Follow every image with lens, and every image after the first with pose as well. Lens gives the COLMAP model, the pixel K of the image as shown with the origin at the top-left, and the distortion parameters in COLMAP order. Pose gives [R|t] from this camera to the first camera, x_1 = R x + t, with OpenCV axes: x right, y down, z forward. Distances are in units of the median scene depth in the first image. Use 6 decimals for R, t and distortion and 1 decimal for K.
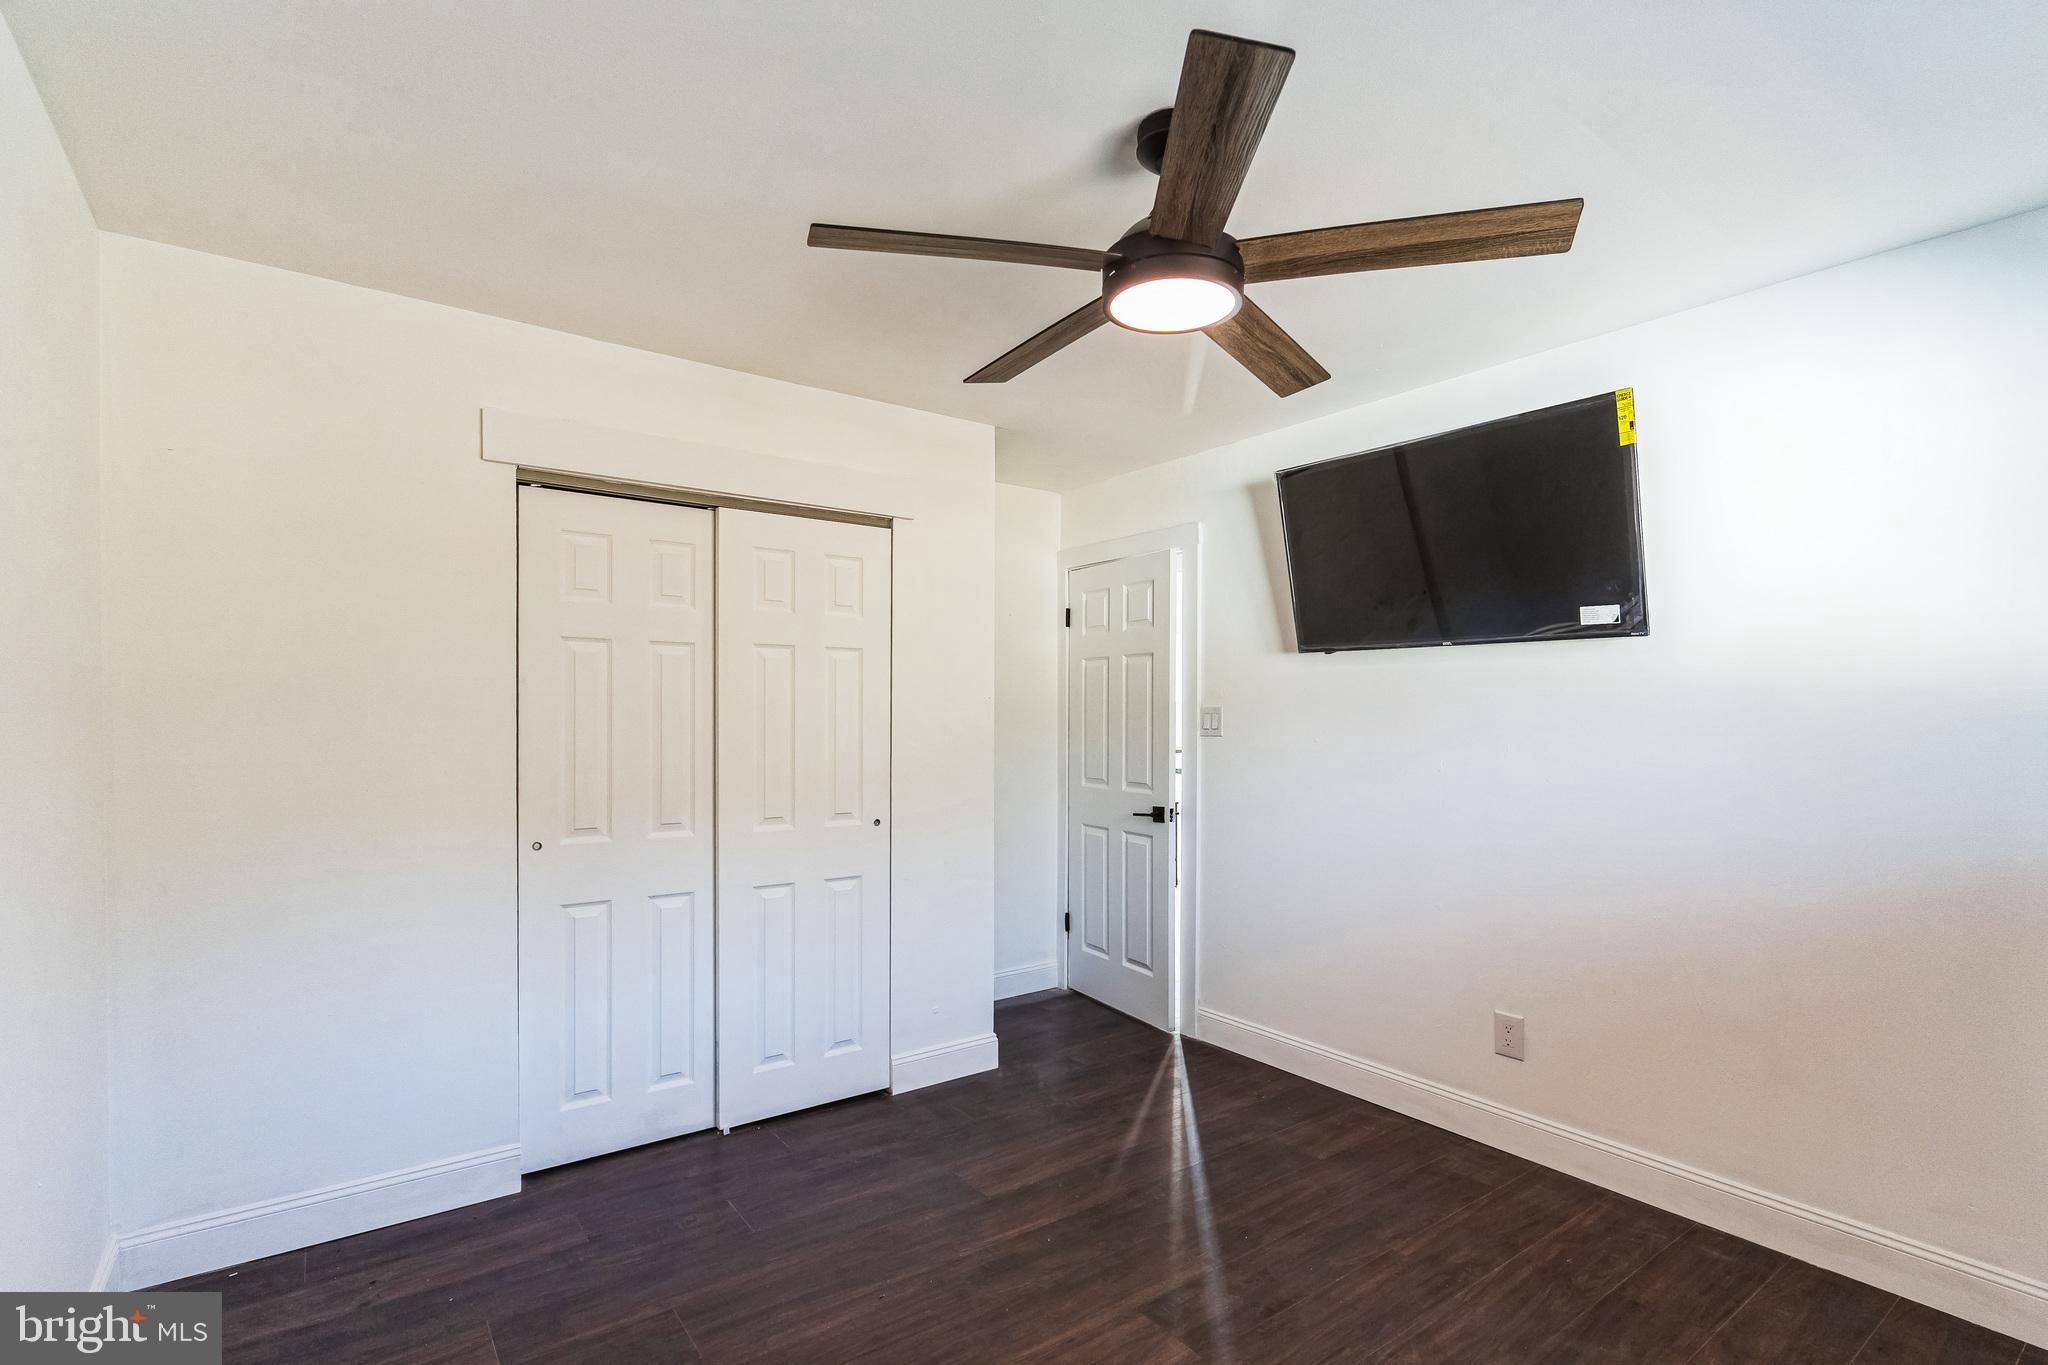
lens RADIAL K [[958.3, 0, 1031.5], [0, 958.3, 732.8], [0, 0, 1]] dist [-0.001146, 0.000367]
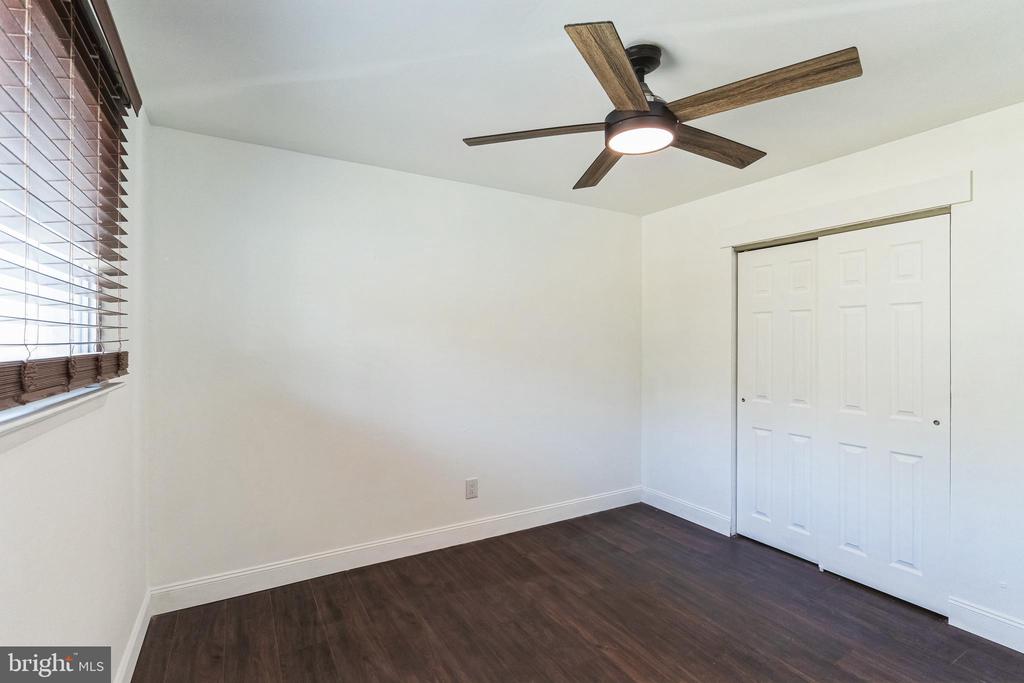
lens RADIAL K [[479.1, 0, 513.0], [0, 479.1, 340.2], [0, 0, 1]] dist [-0.001146, 0.000367]
pose [[-0.104812, -0.009219, -0.994449, 0.722698], [-0.026520, 0.999627, -0.006472, -0.008644], [0.994138, 0.025694, -0.105018, 0.526309]]
